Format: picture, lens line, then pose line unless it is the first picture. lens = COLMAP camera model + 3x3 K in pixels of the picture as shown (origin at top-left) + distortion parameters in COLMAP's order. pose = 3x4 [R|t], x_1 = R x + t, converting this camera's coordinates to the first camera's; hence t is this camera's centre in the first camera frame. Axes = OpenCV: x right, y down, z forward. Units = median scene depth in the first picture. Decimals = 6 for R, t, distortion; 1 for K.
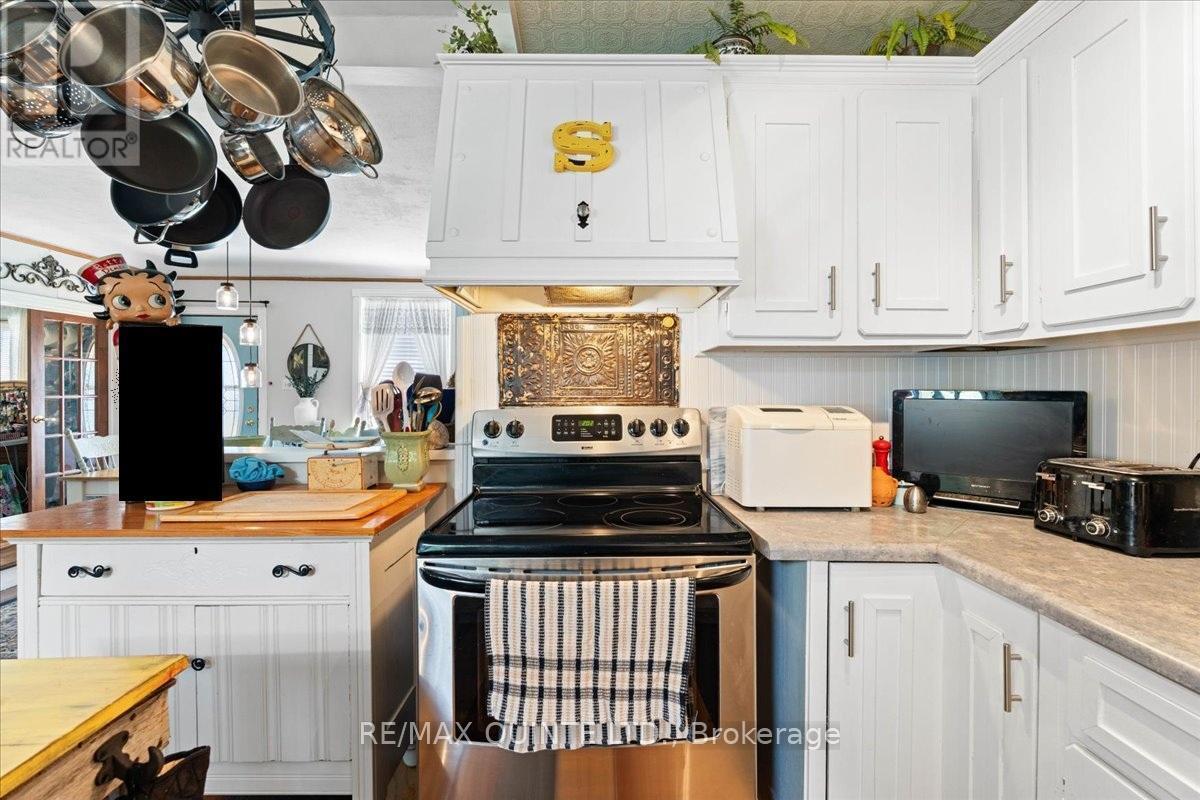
lens RADIAL K [[526.1, 0, 600.9], [0, 526.1, 396.0], [0, 0, 1]] dist [-0.003652, 0.000135]
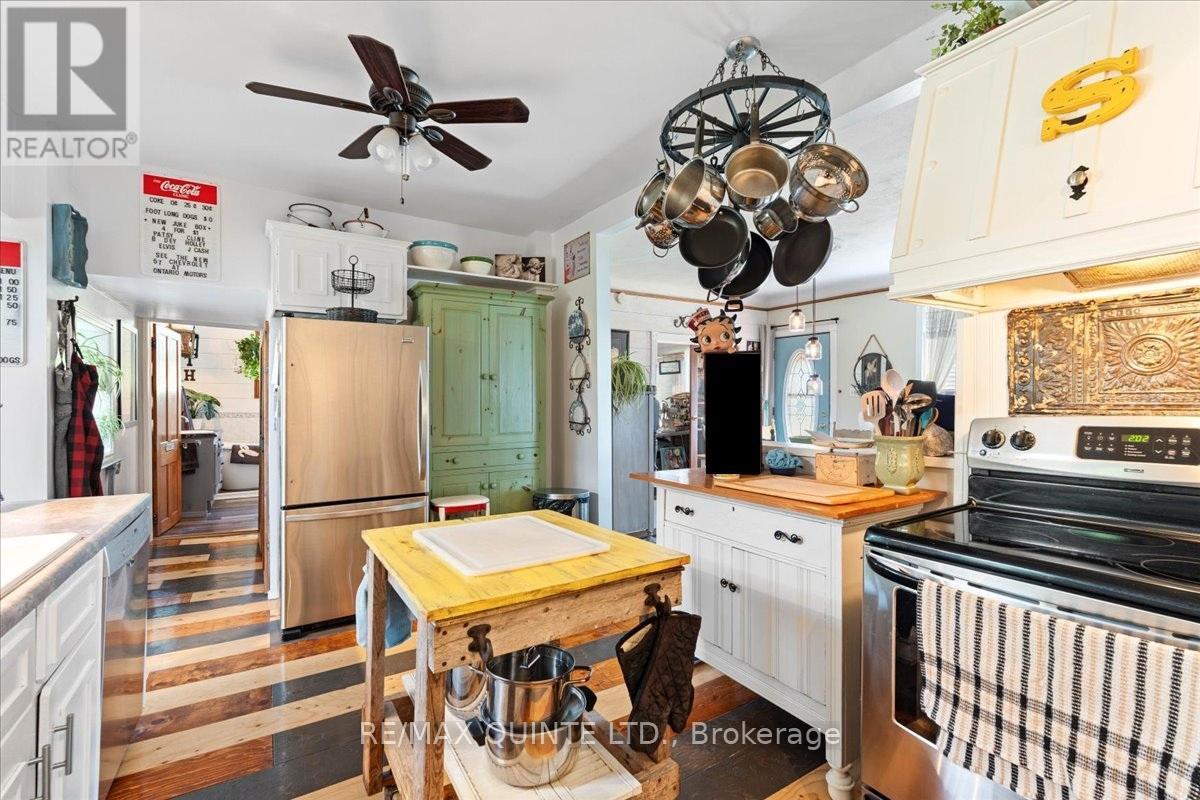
lens RADIAL K [[526.1, 0, 600.9], [0, 526.1, 396.0], [0, 0, 1]] dist [-0.003652, 0.000135]
pose [[0.522495, -0.008738, -0.852597, 0.228316], [-0.002682, 0.999926, -0.011892, 0.001763], [0.852638, 0.008500, 0.522433, -0.057352]]
